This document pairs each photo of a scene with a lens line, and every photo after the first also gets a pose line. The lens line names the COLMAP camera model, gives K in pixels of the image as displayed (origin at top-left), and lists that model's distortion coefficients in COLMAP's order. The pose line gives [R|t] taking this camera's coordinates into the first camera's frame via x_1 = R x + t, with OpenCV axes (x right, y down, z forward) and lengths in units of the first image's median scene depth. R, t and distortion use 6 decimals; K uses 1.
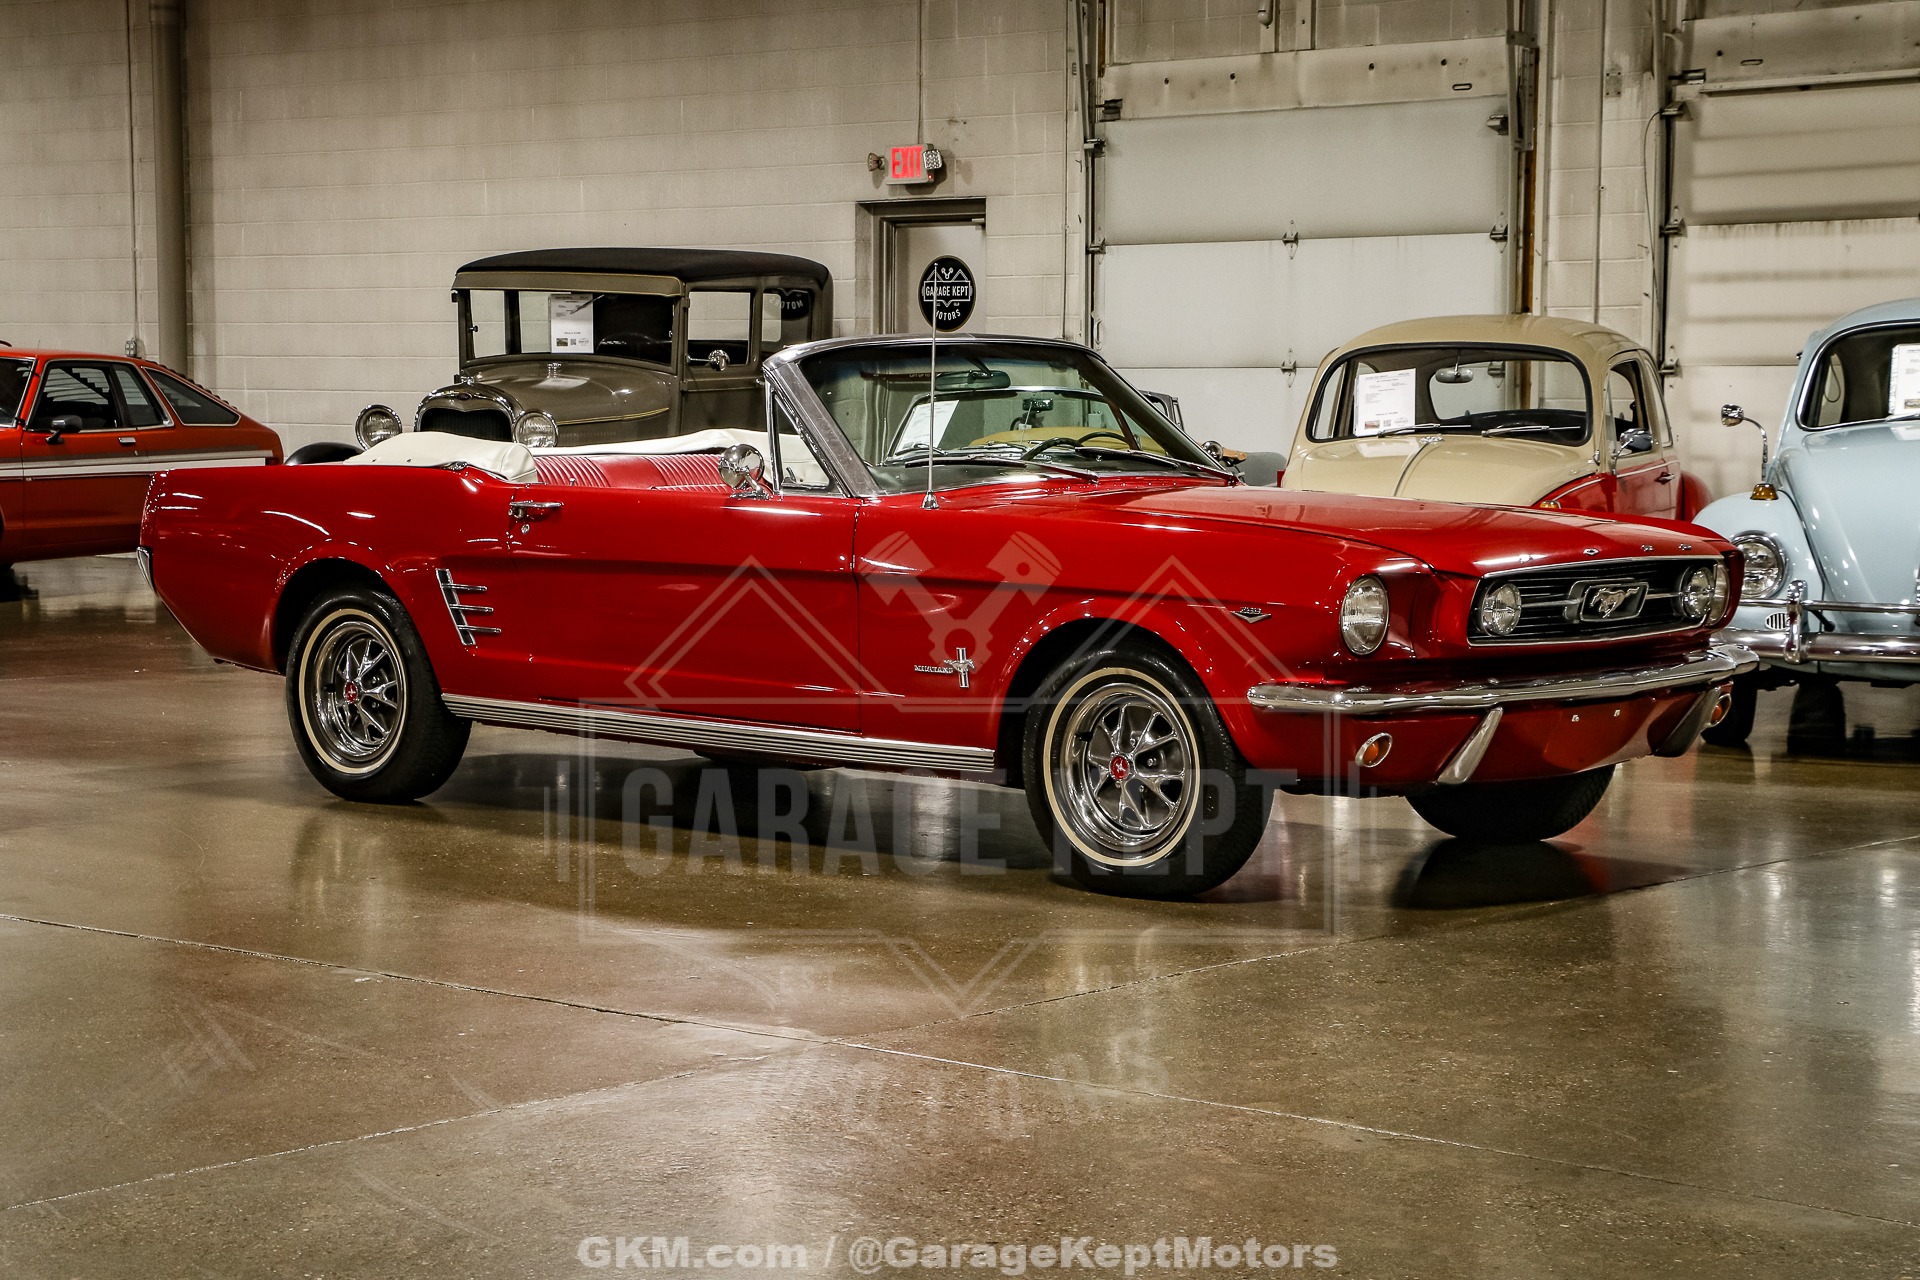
lens RADIAL K [[3500.3, 0, 953.8], [0, 3500.3, 639.0], [0, 0, 1]] dist [0.172891, 0.445338]
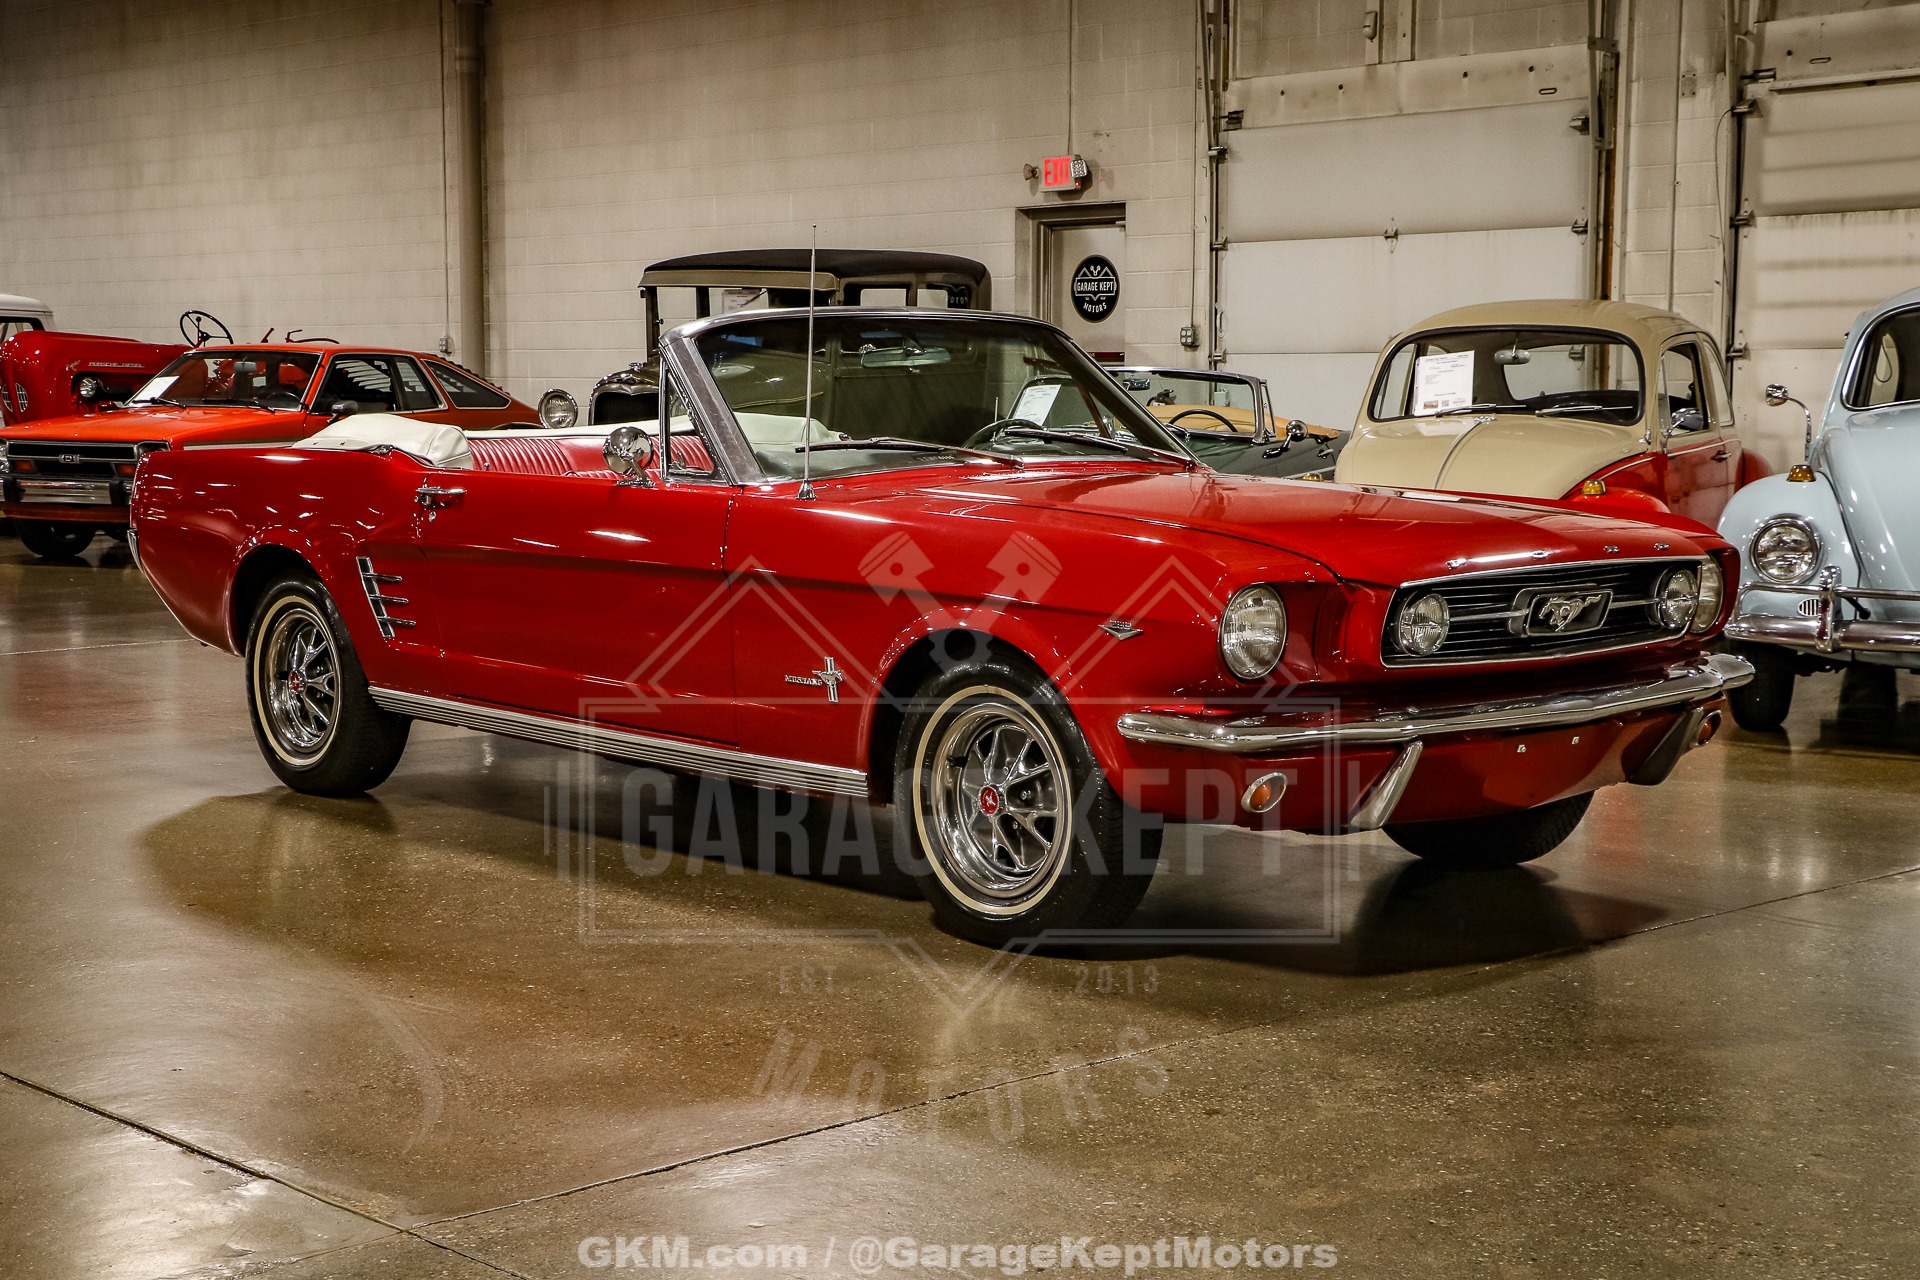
lens RADIAL K [[2709.0, 0, 960.0], [0, 2709.0, 640.0], [0, 0, 1]] dist [0.018205, 0.430625]
pose [[0.995164, 0.006716, -0.097997, 0.050298], [-0.004256, 0.999671, 0.025288, -0.009528], [0.098135, -0.024748, 0.994865, 0.158737]]
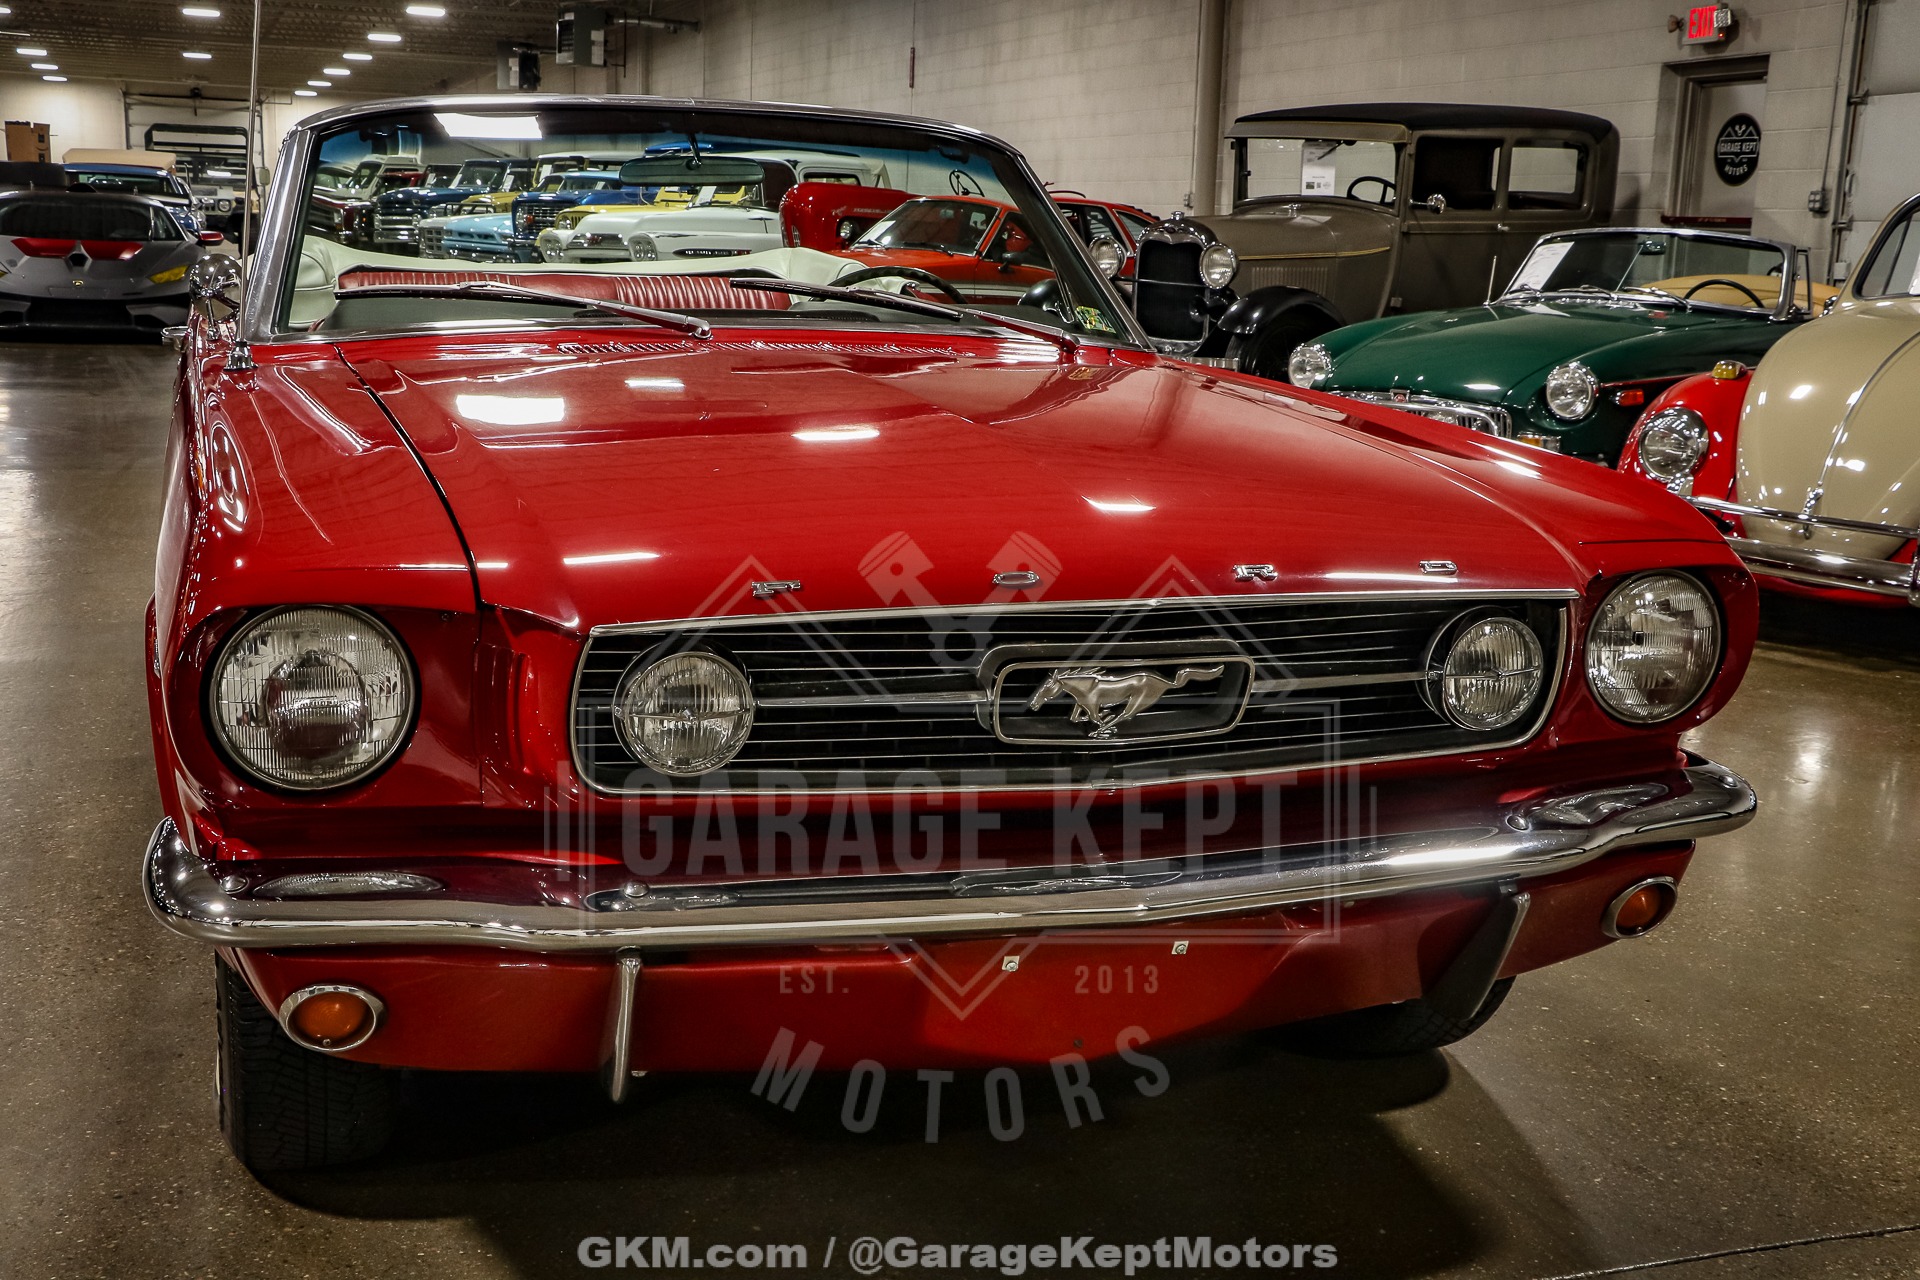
lens RADIAL K [[2141.3, 0, 961.6], [0, 2141.3, 680.5], [0, 0, 1]] dist [-0.072897, 0.260239]
pose [[0.878488, 0.121904, -0.461951, 0.135846], [-0.060901, 0.987585, 0.144798, -0.022505], [0.473867, -0.099070, 0.875006, 0.372482]]
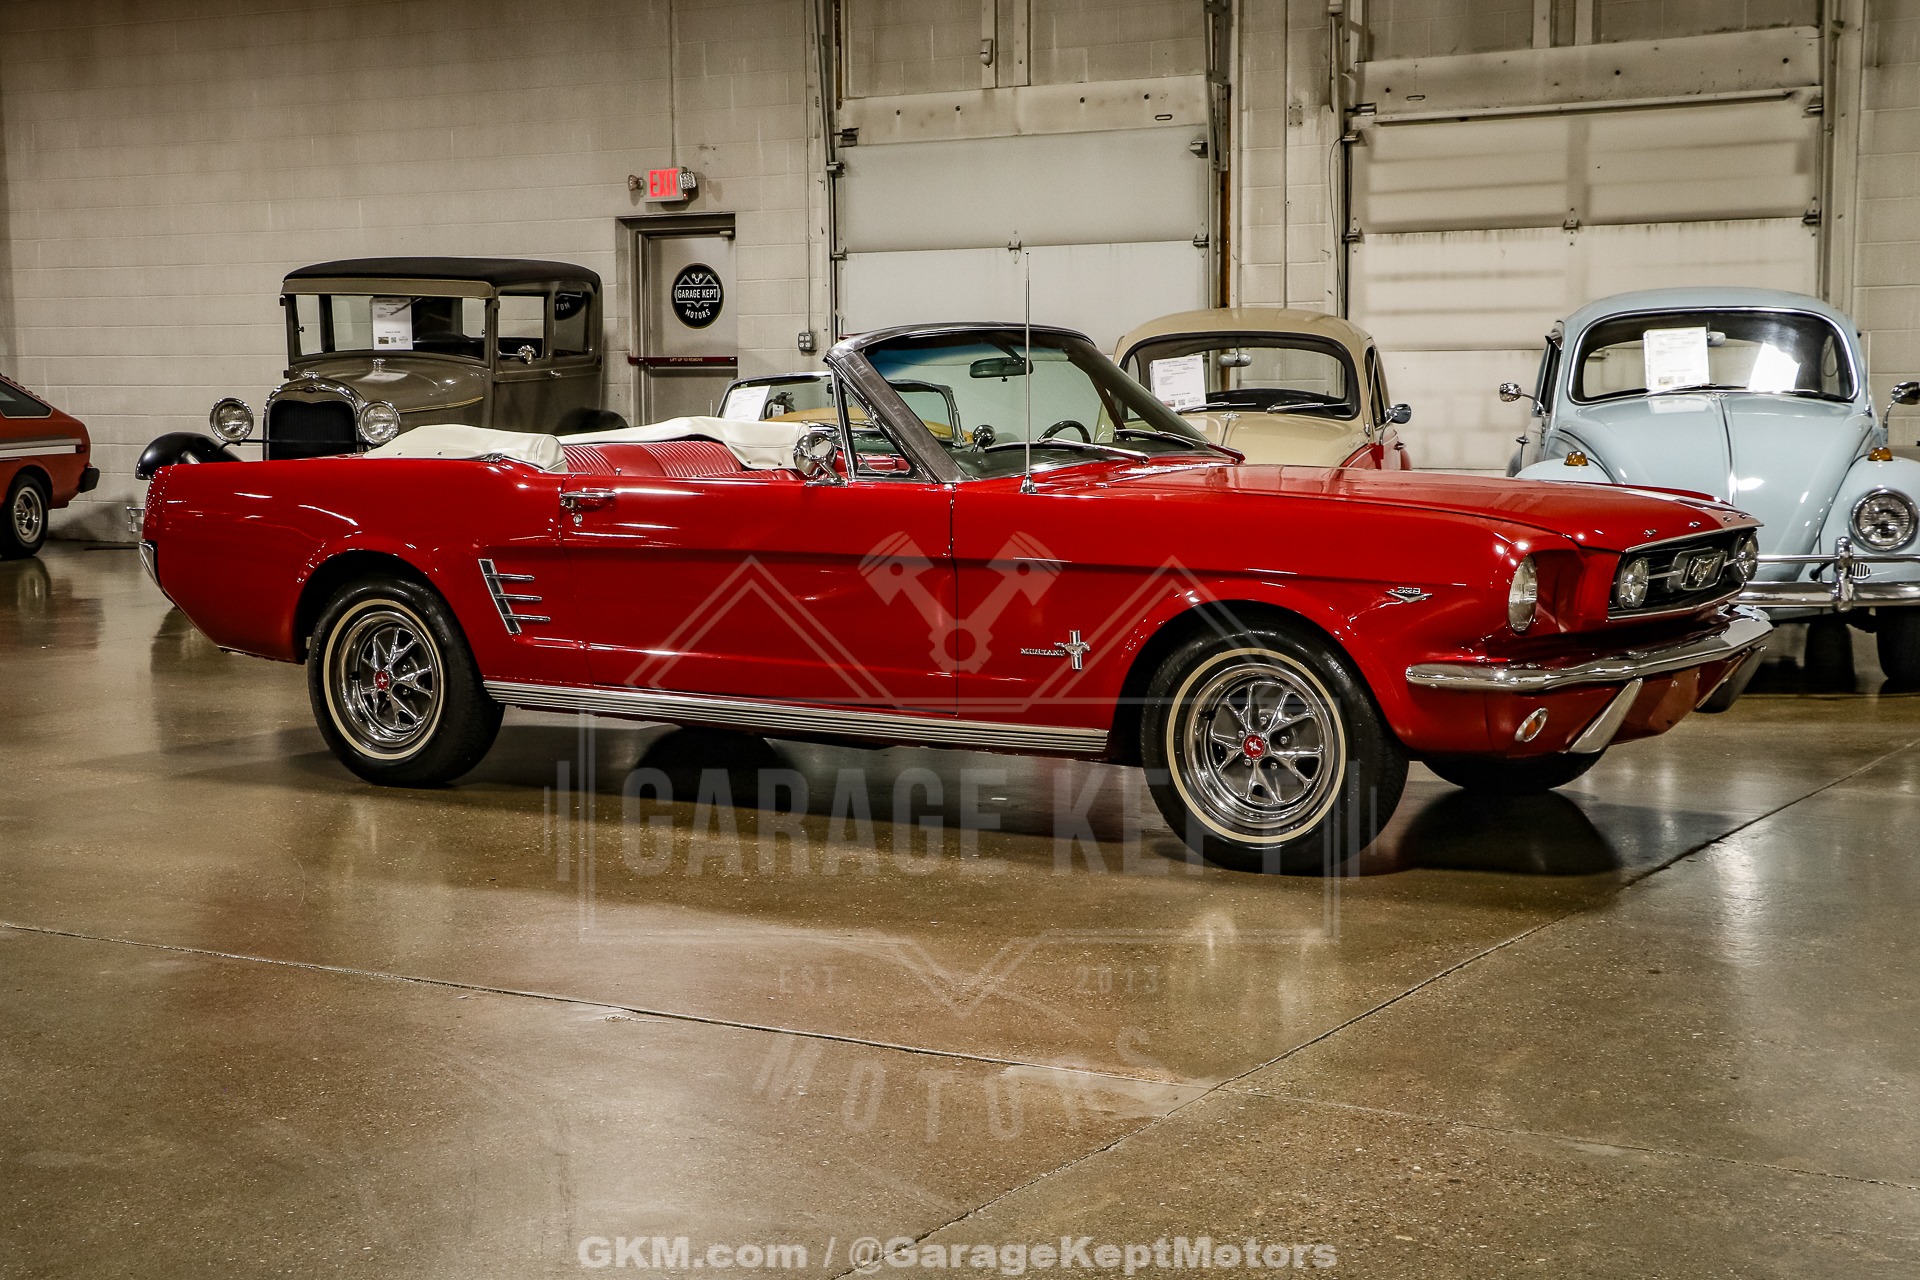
lens RADIAL K [[2709.0, 0, 960.0], [0, 2709.0, 640.0], [0, 0, 1]] dist [0.018205, 0.430625]
pose [[0.986942, -0.028185, 0.158592, -0.076459], [0.024065, 0.999323, 0.027840, -0.008588], [-0.159269, -0.023660, 0.986952, 0.113894]]
